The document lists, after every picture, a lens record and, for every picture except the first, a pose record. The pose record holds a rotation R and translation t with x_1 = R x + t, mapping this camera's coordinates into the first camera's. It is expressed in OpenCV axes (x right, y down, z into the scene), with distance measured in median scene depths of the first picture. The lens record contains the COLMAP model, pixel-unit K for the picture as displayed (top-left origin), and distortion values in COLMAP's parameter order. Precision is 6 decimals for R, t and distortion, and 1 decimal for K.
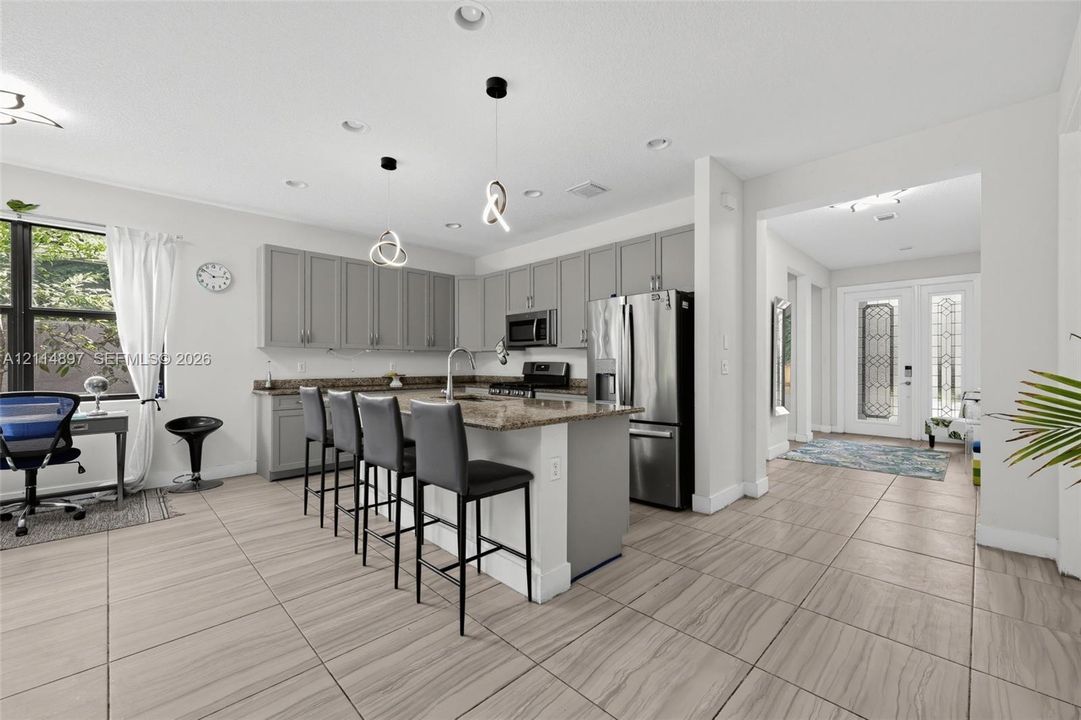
lens RADIAL K [[442.0, 0, 536.1], [0, 442.0, 362.0], [0, 0, 1]] dist [0.000412, 0.000155]
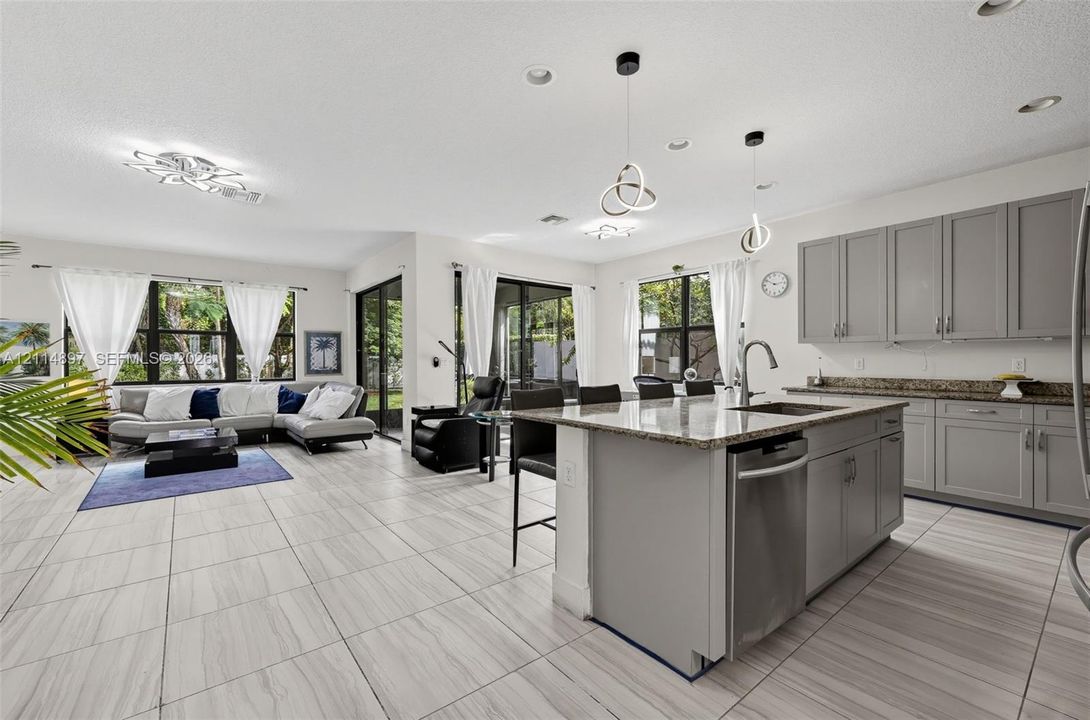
lens RADIAL K [[455.6, 0, 541.5], [0, 455.6, 361.1], [0, 0, 1]] dist [0.000015, -0.000010]
pose [[-0.115105, 0.002235, -0.993351, 0.569641], [0.004971, 0.999986, 0.001674, 0.001537], [0.993341, -0.004745, -0.115114, 0.600283]]
